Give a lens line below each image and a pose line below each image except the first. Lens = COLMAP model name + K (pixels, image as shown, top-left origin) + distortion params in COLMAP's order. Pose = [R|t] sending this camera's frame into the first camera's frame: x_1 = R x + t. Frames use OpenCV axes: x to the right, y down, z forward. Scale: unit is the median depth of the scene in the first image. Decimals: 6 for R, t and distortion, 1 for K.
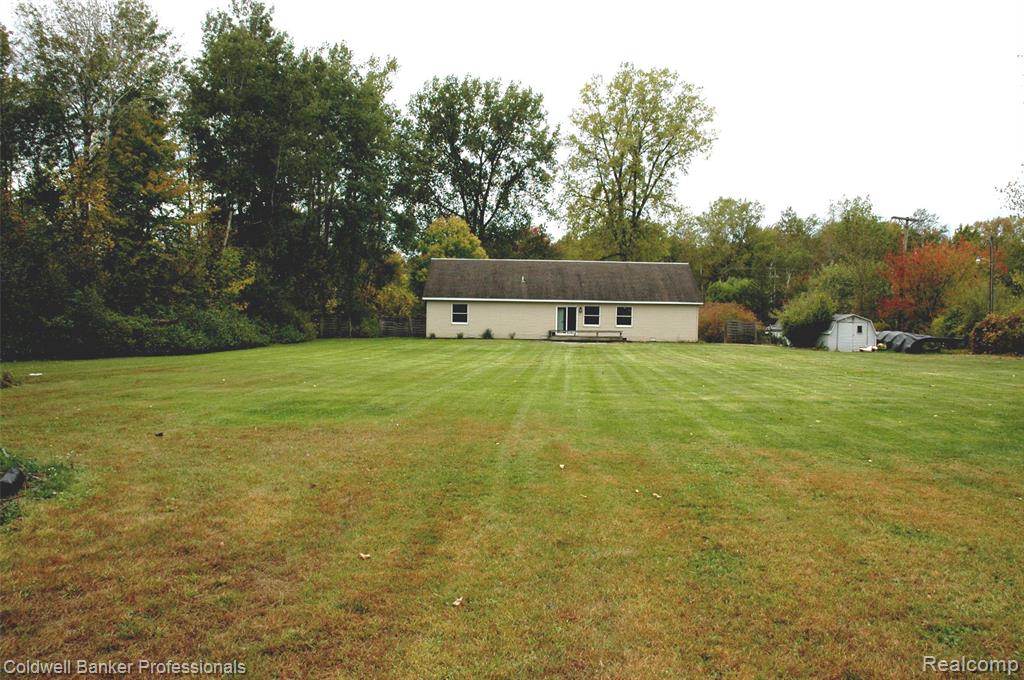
lens RADIAL K [[793.1, 0, 512.0], [0, 793.1, 340.0], [0, 0, 1]] dist [-0.178699, 0.158039]
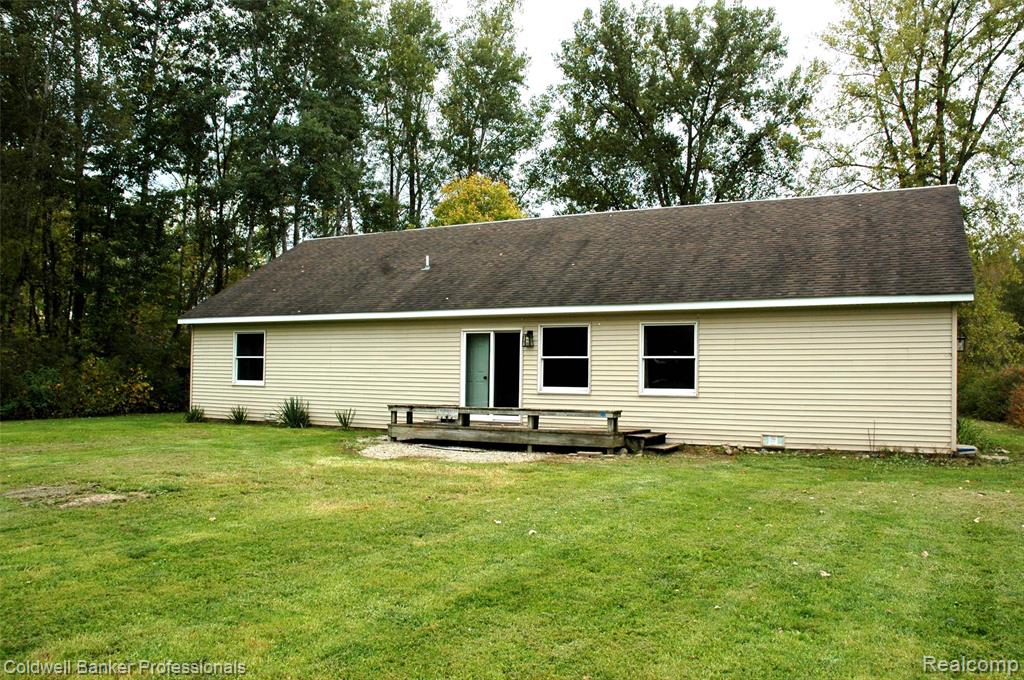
lens RADIAL K [[793.1, 0, 512.0], [0, 793.1, 340.0], [0, 0, 1]] dist [-0.178699, 0.158039]
pose [[0.888461, -0.027295, -0.458141, 0.129469], [-0.011416, 0.996607, -0.081513, -0.007377], [0.458811, 0.077651, 0.885134, 0.422586]]
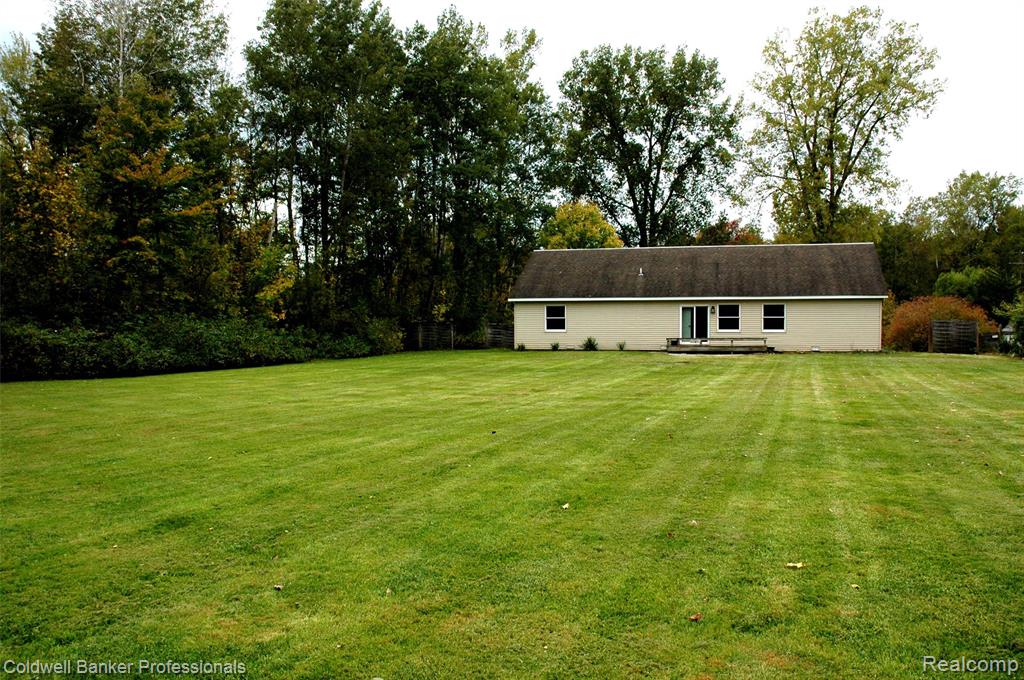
lens RADIAL K [[793.1, 0, 512.0], [0, 793.1, 340.0], [0, 0, 1]] dist [-0.178699, 0.158039]
pose [[0.955751, -0.013572, -0.293864, 0.071146], [0.010929, 0.999884, -0.010633, -0.002432], [0.293974, 0.006951, 0.955788, 0.142953]]
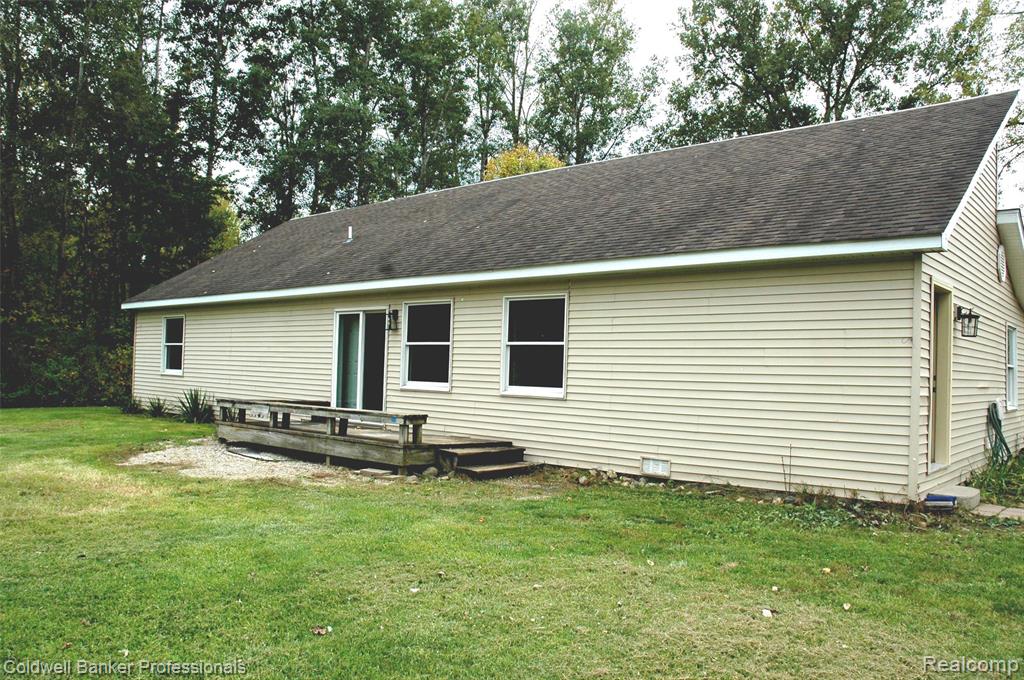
lens RADIAL K [[793.1, 0, 512.0], [0, 793.1, 340.0], [0, 0, 1]] dist [-0.178699, 0.158039]
pose [[0.757638, -0.021251, -0.652329, 0.158802], [-0.034658, 0.996750, -0.072724, -0.009255], [0.651754, 0.077707, 0.754439, 0.491146]]
